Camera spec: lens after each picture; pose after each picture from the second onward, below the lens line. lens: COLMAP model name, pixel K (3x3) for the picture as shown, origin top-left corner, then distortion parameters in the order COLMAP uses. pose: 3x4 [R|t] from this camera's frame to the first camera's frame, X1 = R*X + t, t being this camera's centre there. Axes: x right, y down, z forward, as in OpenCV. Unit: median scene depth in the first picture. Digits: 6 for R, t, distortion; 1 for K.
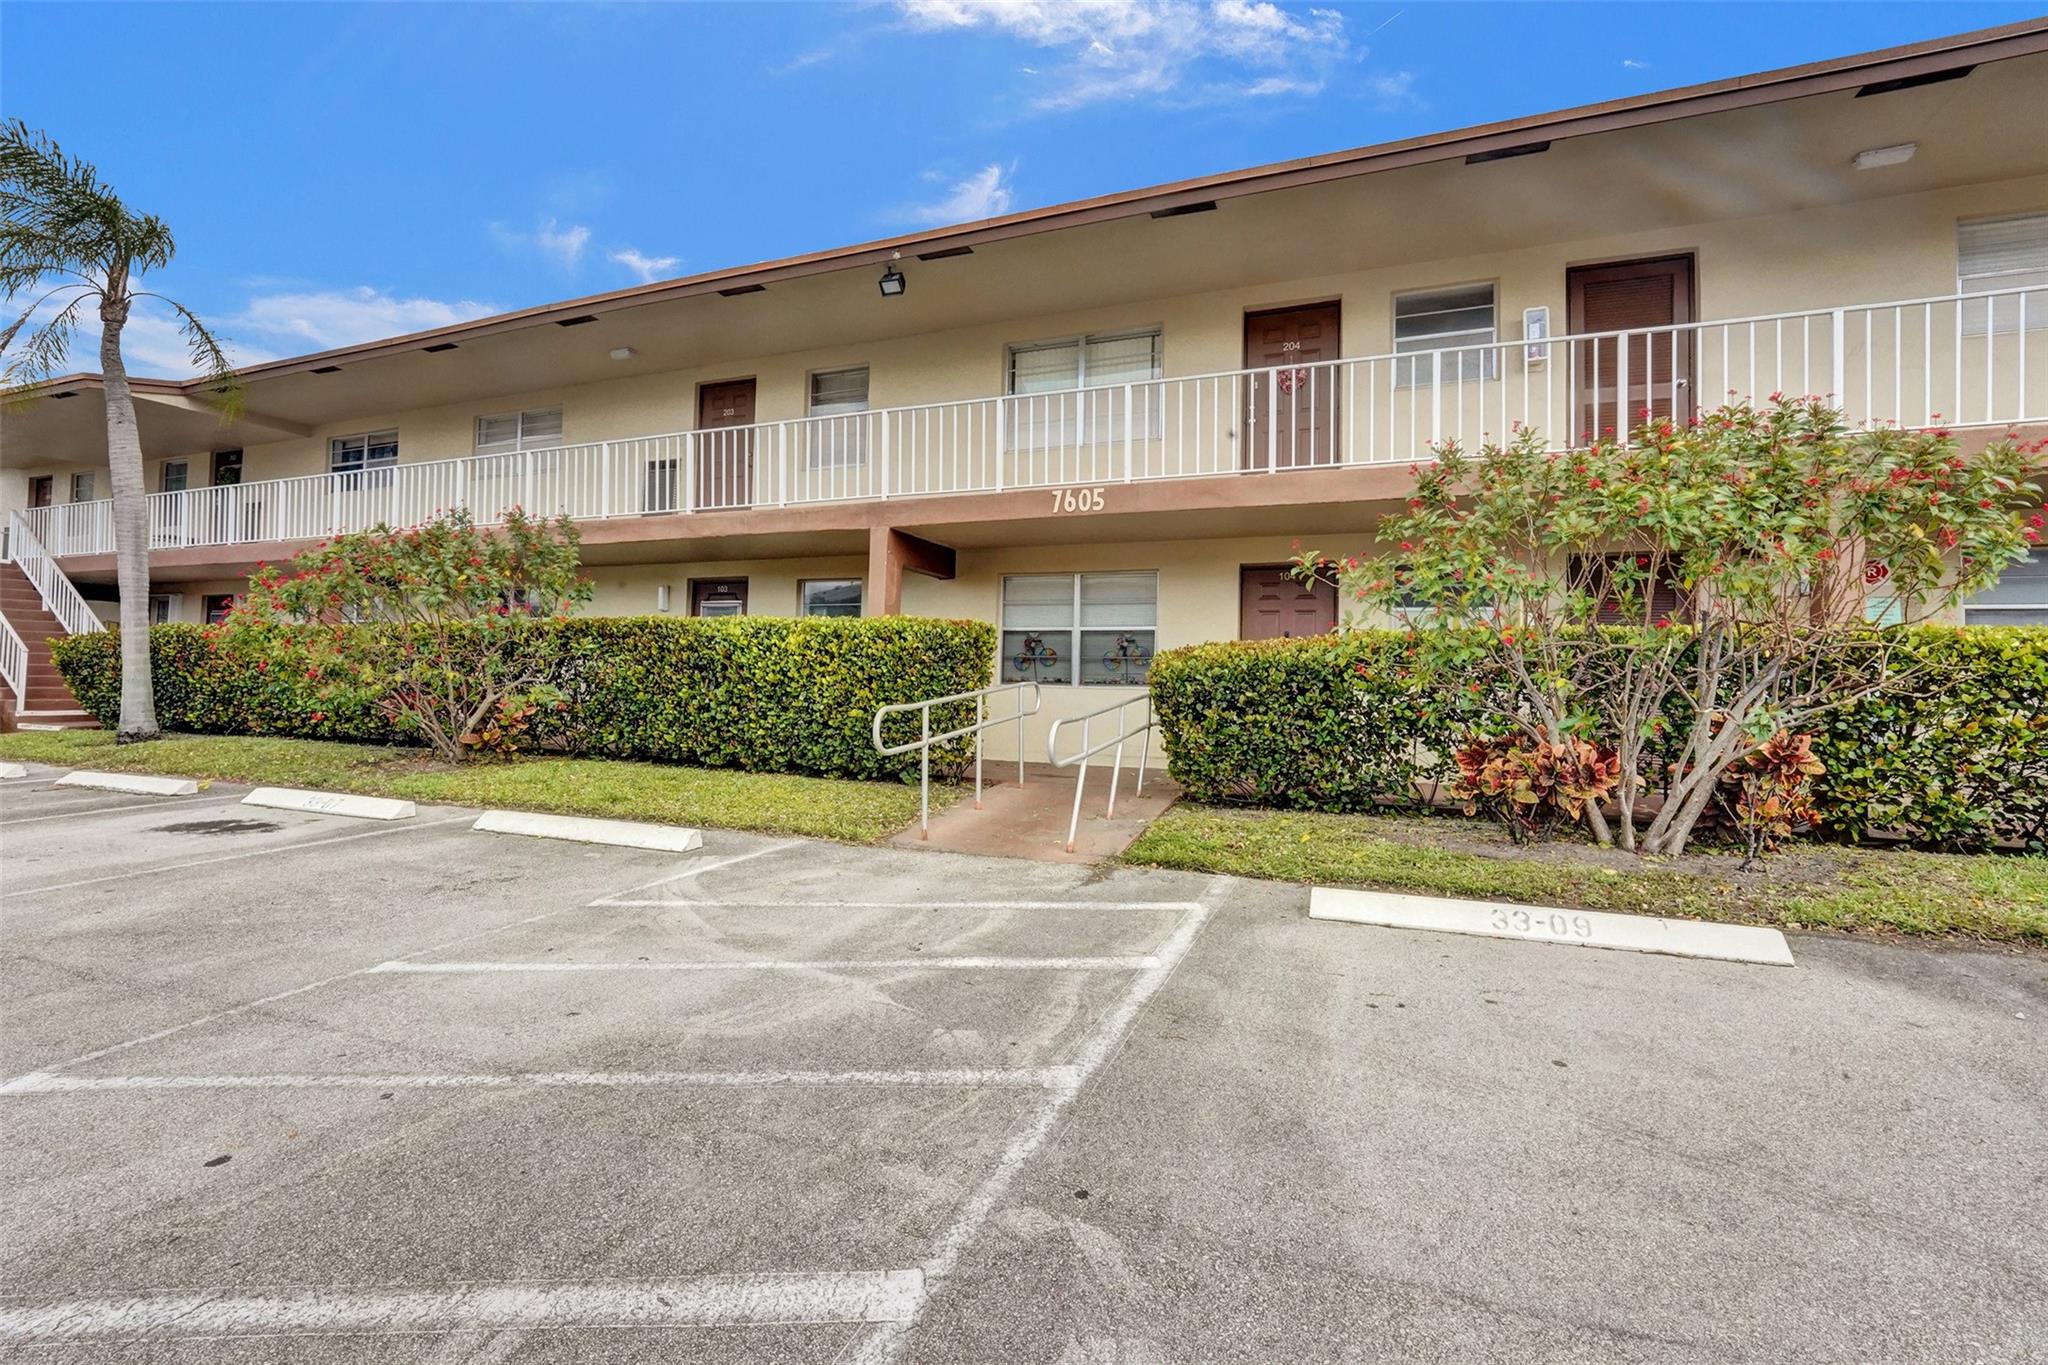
lens RADIAL K [[897.2, 0, 1037.2], [0, 897.2, 680.2], [0, 0, 1]] dist [-0.002897, -0.000337]
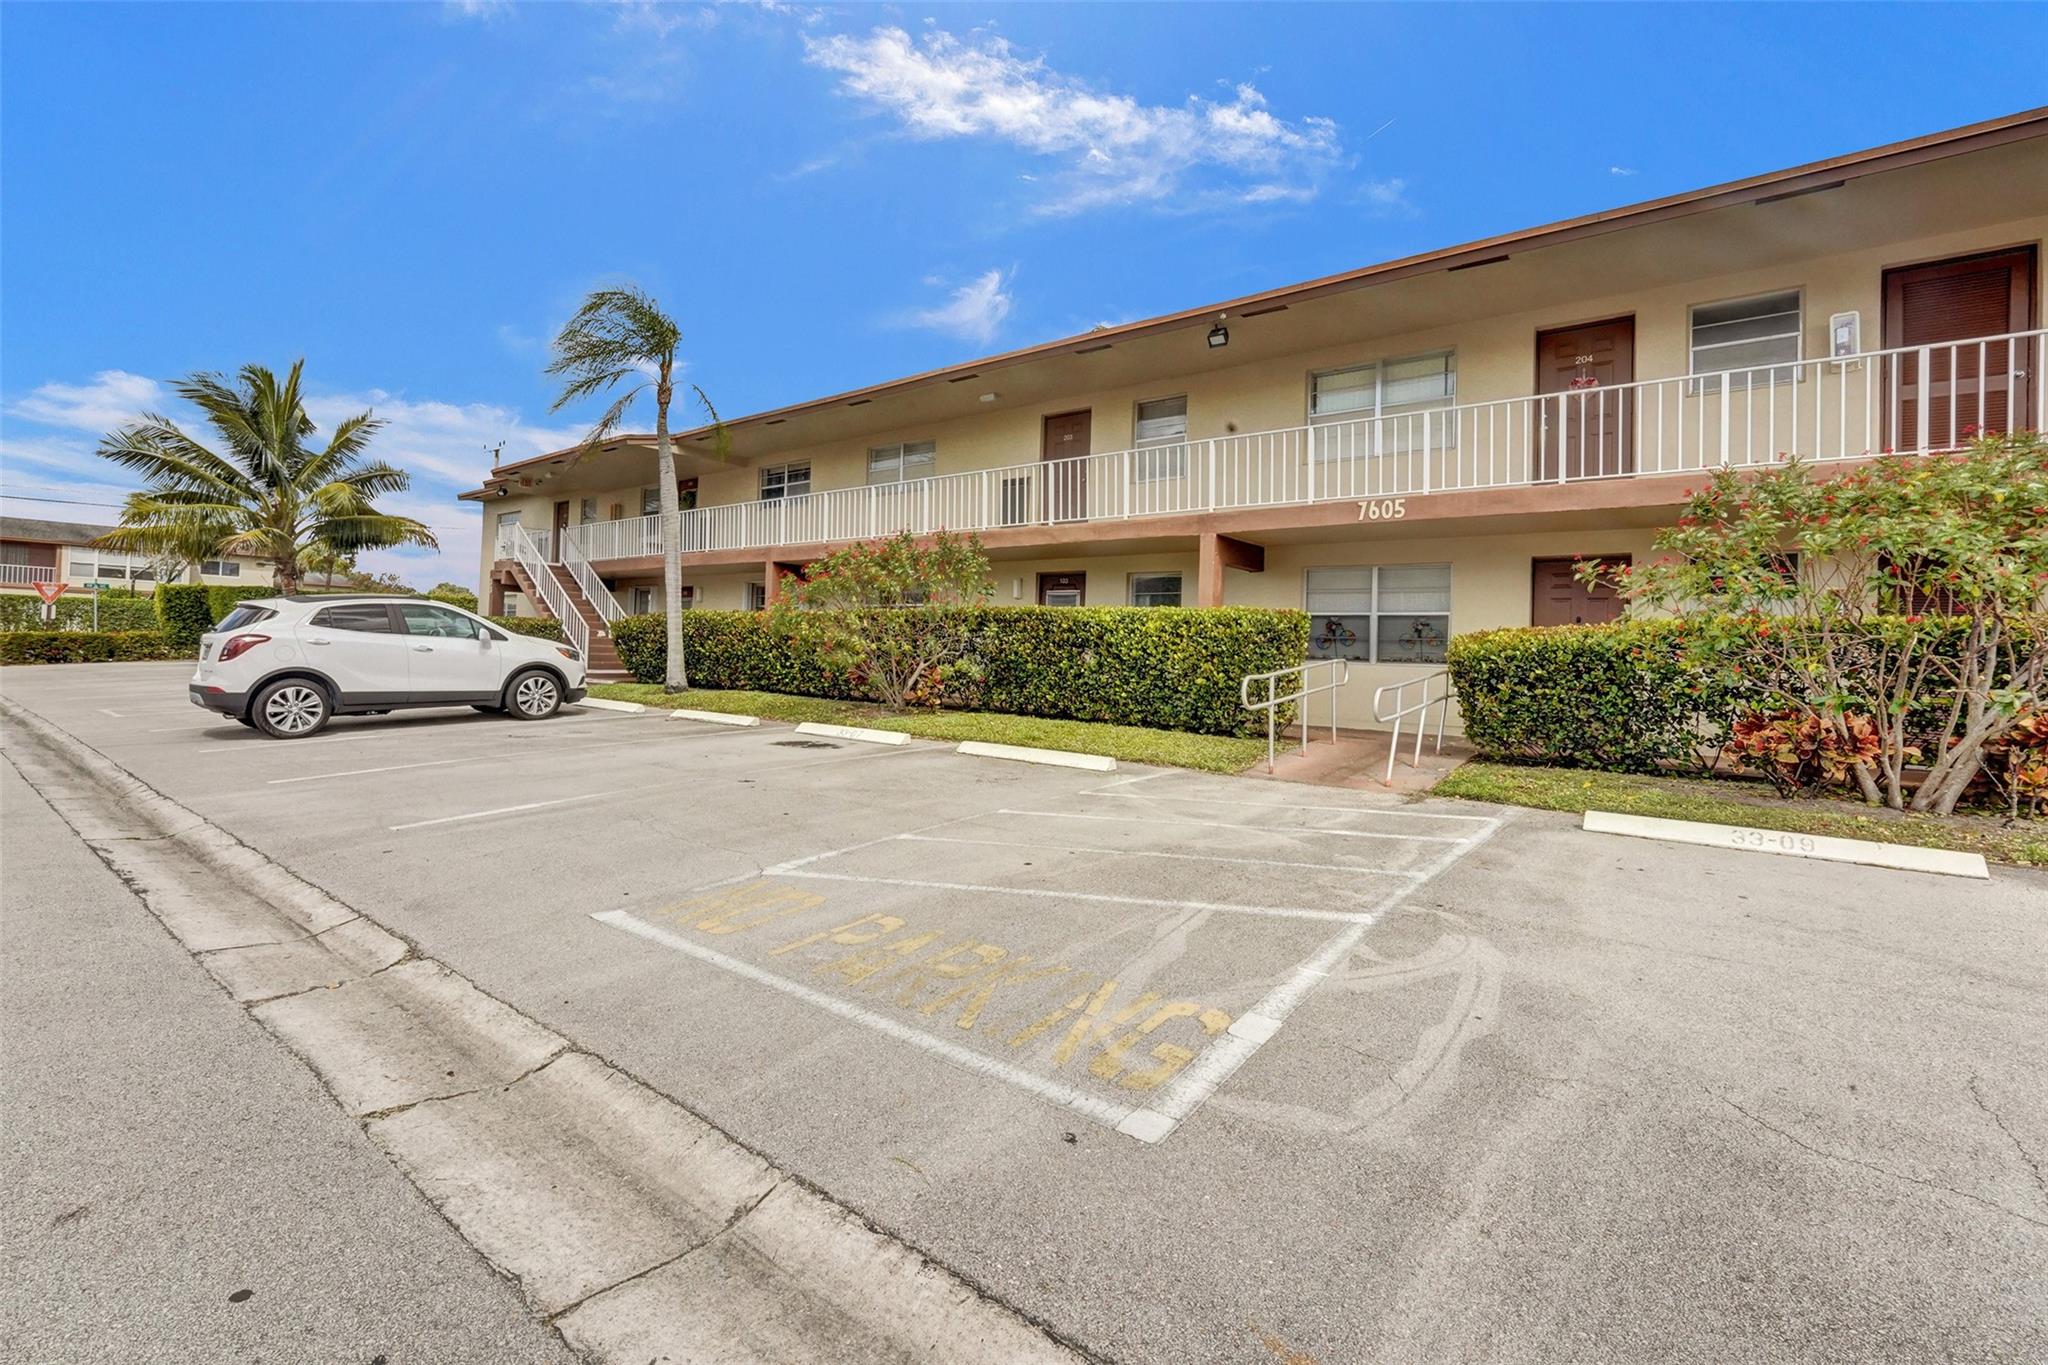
lens RADIAL K [[899.4, 0, 1017.1], [0, 899.4, 639.0], [0, 0, 1]] dist [-0.004021, -0.000493]
pose [[0.955000, 0.006592, -0.296533, -0.066983], [-0.011705, 0.999812, -0.015469, -0.001730], [0.296375, 0.018244, 0.954897, -0.319018]]
